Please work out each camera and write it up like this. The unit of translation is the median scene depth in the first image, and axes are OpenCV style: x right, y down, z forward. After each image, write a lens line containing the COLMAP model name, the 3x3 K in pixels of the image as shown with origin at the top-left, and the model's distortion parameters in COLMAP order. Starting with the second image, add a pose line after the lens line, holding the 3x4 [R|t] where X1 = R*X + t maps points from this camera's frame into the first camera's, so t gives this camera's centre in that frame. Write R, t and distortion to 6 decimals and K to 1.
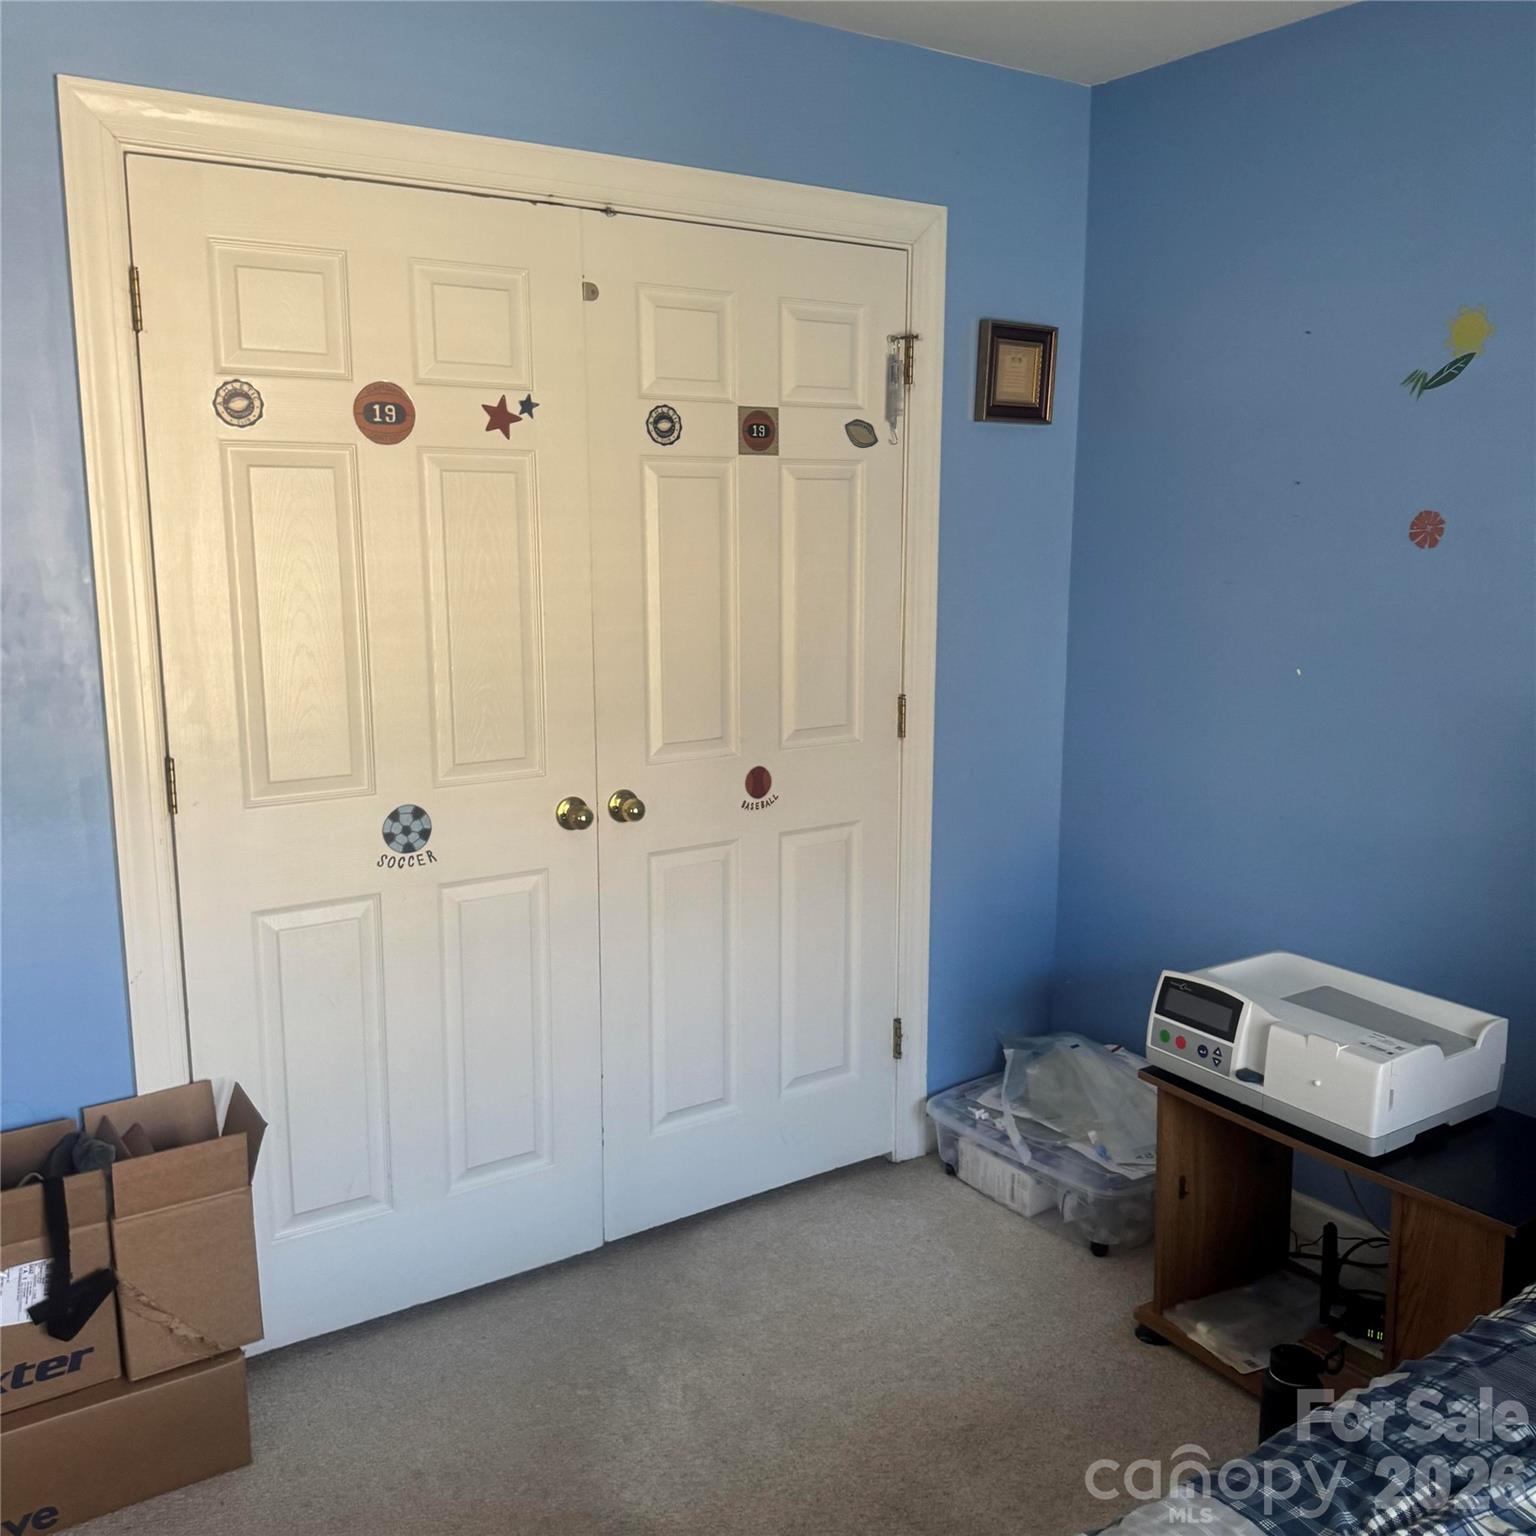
lens RADIAL K [[1423.8, 0, 766.8], [0, 1423.8, 767.3], [0, 0, 1]] dist [-0.019624, 0.000000]
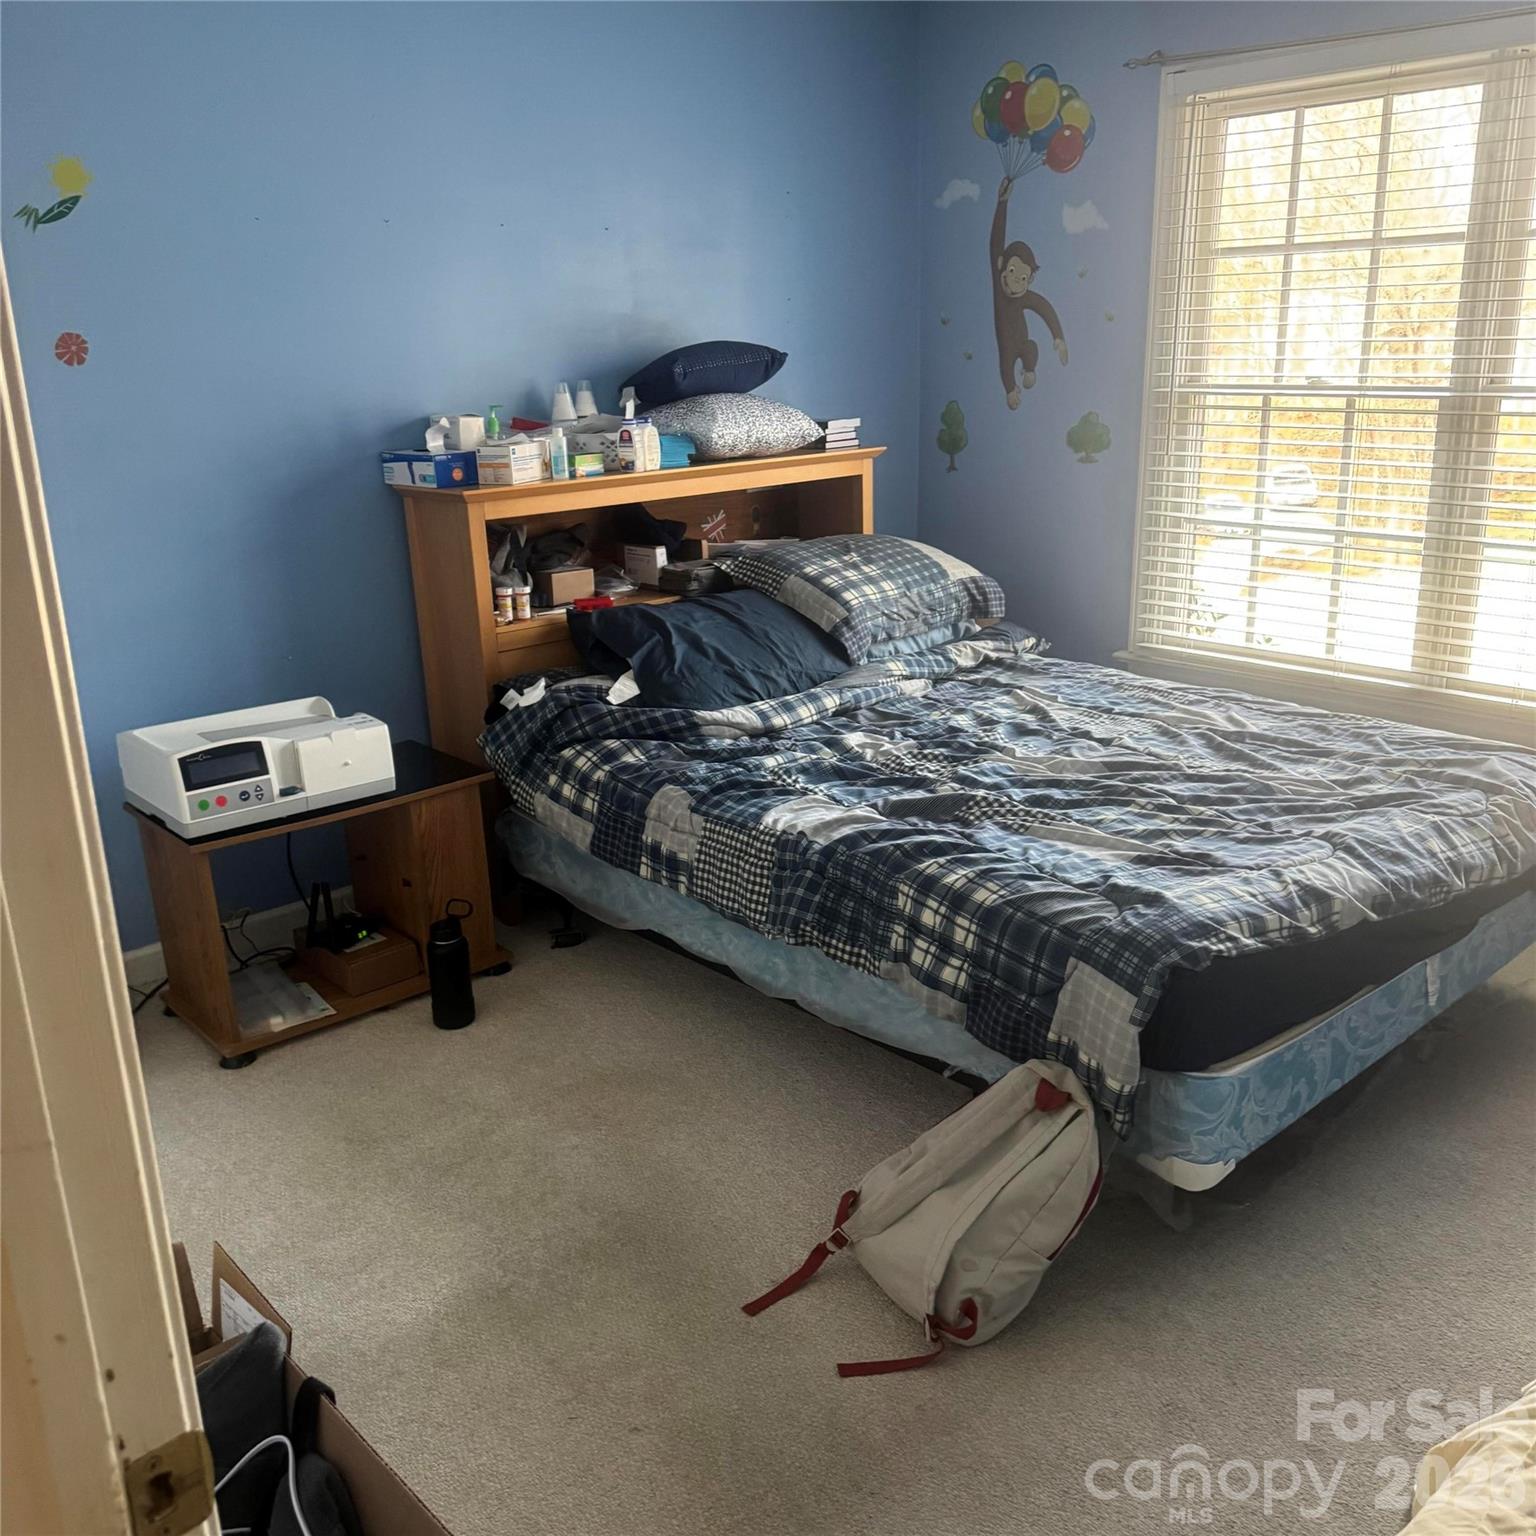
lens RADIAL K [[1423.8, 0, 769.2], [0, 1423.8, 769.1], [0, 0, 1]] dist [-0.019624, 0.000000]
pose [[-0.127138, -0.303515, 0.944306, -0.838450], [0.190693, 0.926793, 0.323561, -0.119274], [-0.973382, 0.221209, -0.059953, 0.610241]]
